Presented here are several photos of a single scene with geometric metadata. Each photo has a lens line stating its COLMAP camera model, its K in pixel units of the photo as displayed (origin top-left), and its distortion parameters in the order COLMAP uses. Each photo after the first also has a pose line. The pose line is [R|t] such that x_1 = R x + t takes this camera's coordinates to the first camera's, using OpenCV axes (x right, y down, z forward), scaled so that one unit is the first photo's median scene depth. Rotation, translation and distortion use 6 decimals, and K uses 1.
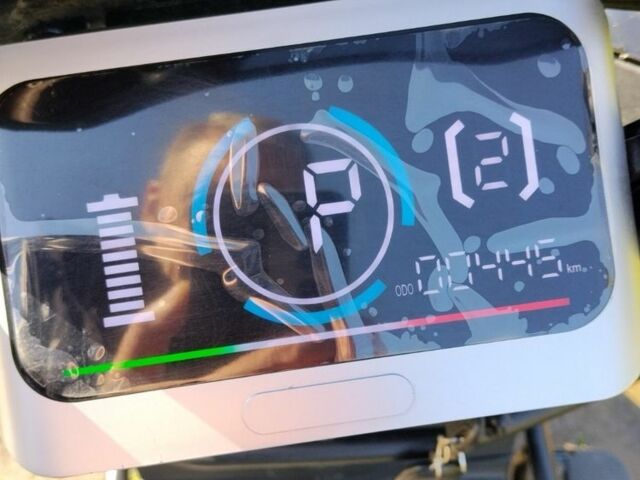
lens RADIAL K [[761.0, 0, 337.0], [0, 761.0, 263.3], [0, 0, 1]] dist [0.046809, -0.013319]
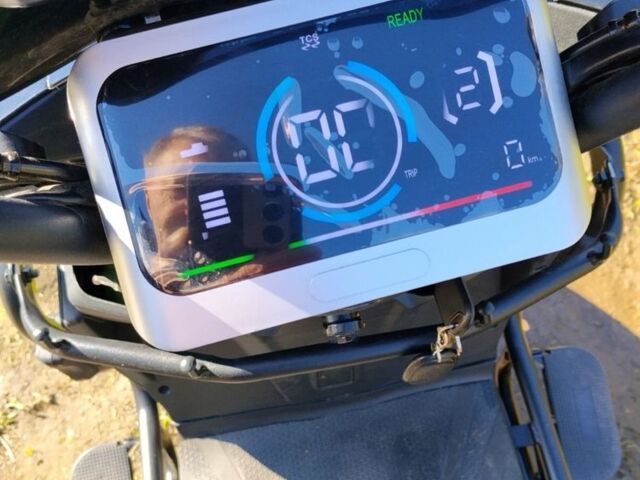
lens RADIAL K [[788.2, 0, 319.8], [0, 788.2, 280.5], [0, 0, 1]] dist [0.031532, -0.001311]
pose [[0.993184, -0.113875, 0.024870, -0.139111], [0.111957, 0.991365, 0.068272, 0.083688], [-0.032429, -0.065023, 0.997357, -0.445469]]
